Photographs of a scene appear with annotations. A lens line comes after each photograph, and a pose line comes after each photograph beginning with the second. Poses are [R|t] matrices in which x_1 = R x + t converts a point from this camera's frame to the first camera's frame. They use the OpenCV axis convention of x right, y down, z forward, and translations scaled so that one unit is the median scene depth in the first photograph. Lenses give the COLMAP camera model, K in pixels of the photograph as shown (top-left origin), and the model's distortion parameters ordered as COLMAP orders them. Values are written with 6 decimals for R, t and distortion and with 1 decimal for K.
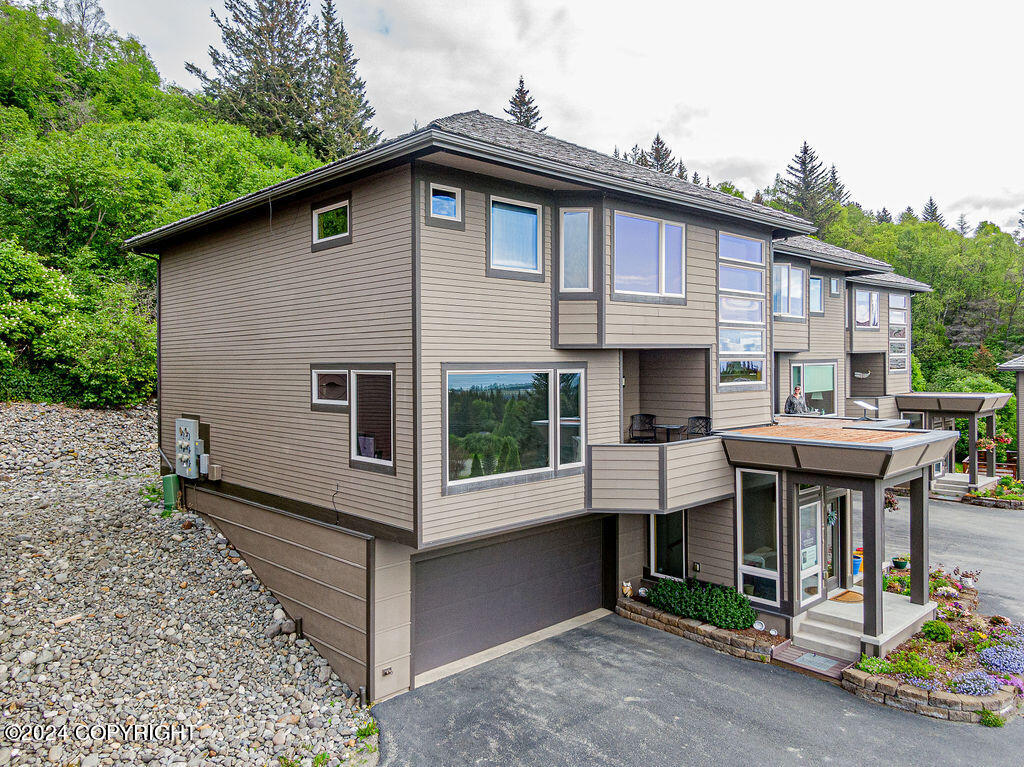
lens RADIAL K [[742.8, 0, 504.6], [0, 742.8, 370.0], [0, 0, 1]] dist [0.025608, -0.020359]
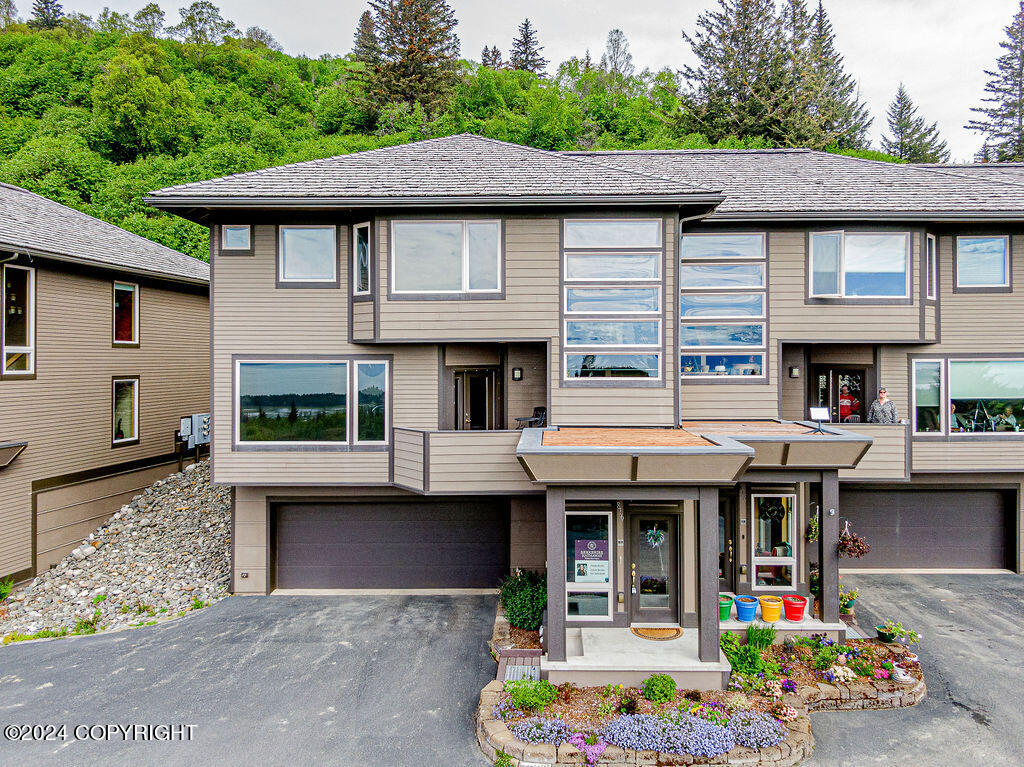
lens RADIAL K [[742.8, 0, 542.9], [0, 742.8, 365.0], [0, 0, 1]] dist [0.025608, -0.020359]
pose [[0.722776, 0.016631, -0.690882, 1.077336], [-0.013484, 0.999859, 0.009963, -0.009271], [0.690951, 0.002115, 0.722899, 0.333984]]
